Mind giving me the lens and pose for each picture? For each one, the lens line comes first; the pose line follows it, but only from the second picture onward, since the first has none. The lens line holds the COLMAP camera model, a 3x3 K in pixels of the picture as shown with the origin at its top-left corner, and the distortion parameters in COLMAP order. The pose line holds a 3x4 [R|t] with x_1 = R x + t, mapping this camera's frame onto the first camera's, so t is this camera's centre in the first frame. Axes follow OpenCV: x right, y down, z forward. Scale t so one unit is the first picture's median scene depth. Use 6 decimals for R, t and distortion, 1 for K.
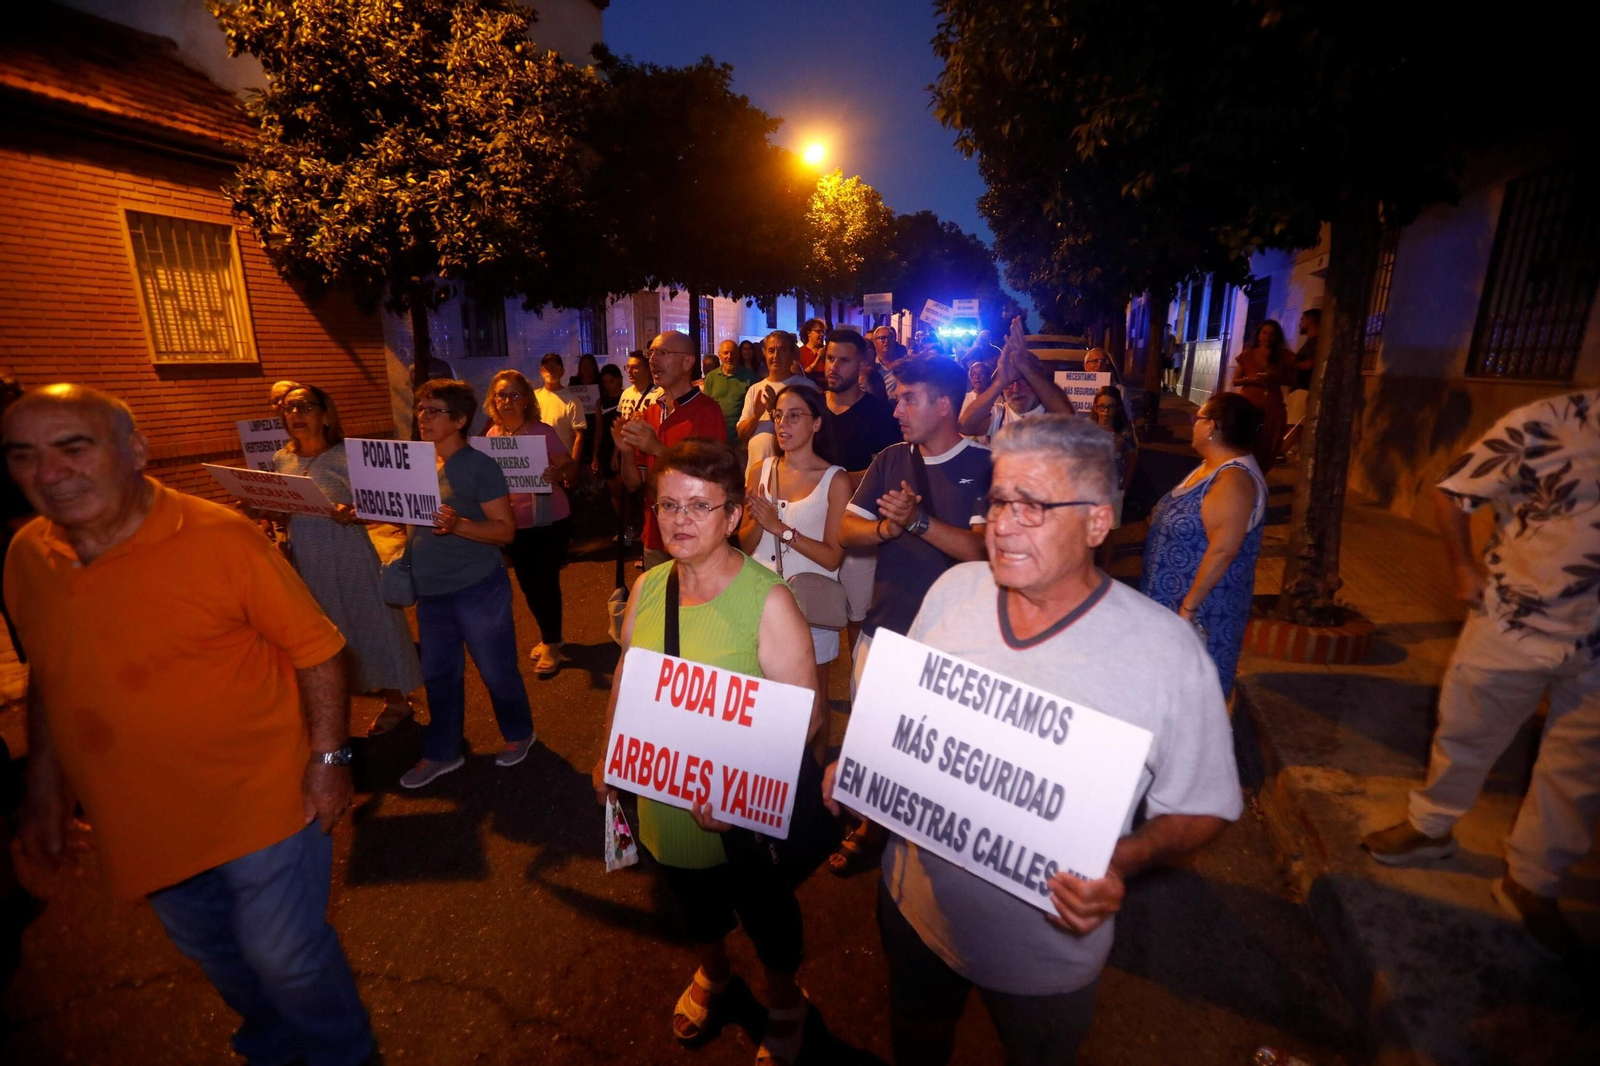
lens RADIAL K [[729.4, 0, 791.5], [0, 729.4, 540.2], [0, 0, 1]] dist [-0.059041, 0.028380]
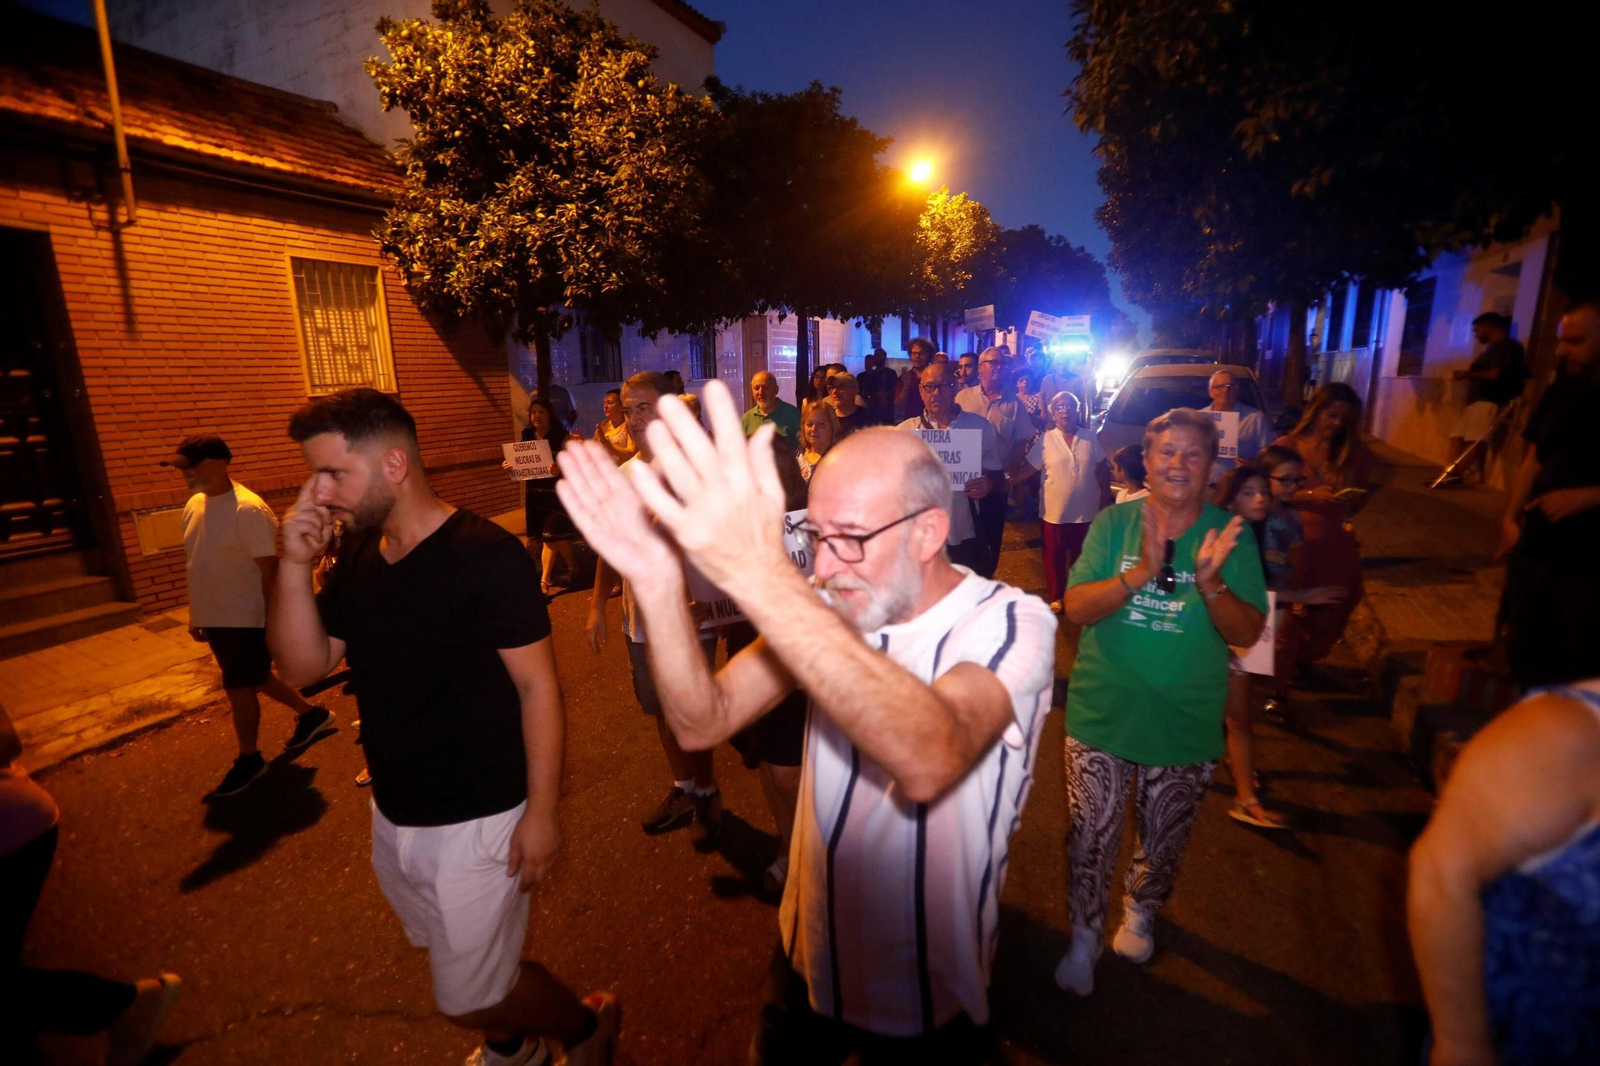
lens RADIAL K [[729.4, 0, 791.5], [0, 729.4, 540.2], [0, 0, 1]] dist [-0.059041, 0.028380]
pose [[0.991329, 0.007553, -0.131186, -0.029710], [-0.011037, 0.999605, -0.025852, -0.010530], [0.130939, 0.027076, 0.991021, 0.027094]]
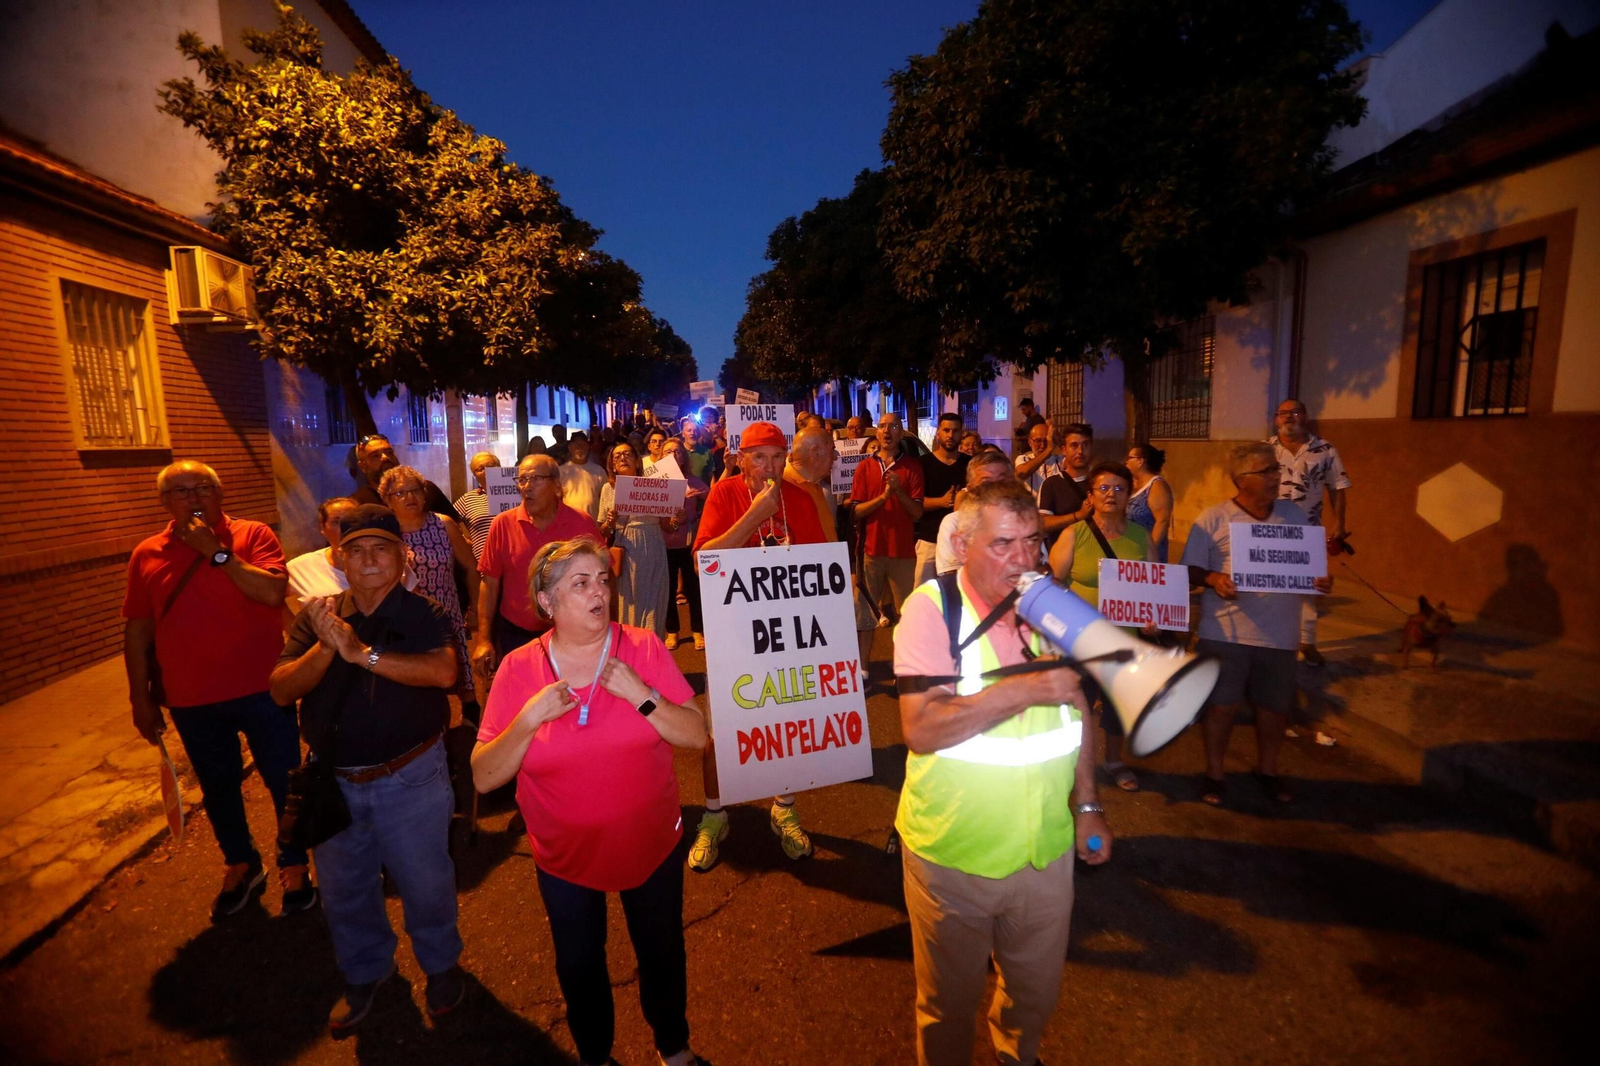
lens RADIAL K [[731.6, 0, 777.7], [0, 731.6, 530.6], [0, 0, 1]] dist [0.015342, 0.000686]
pose [[0.905294, -0.071730, 0.418685, -0.527360], [0.126307, 0.986515, -0.104094, 0.048426], [-0.405572, 0.147119, 0.902146, -0.142055]]
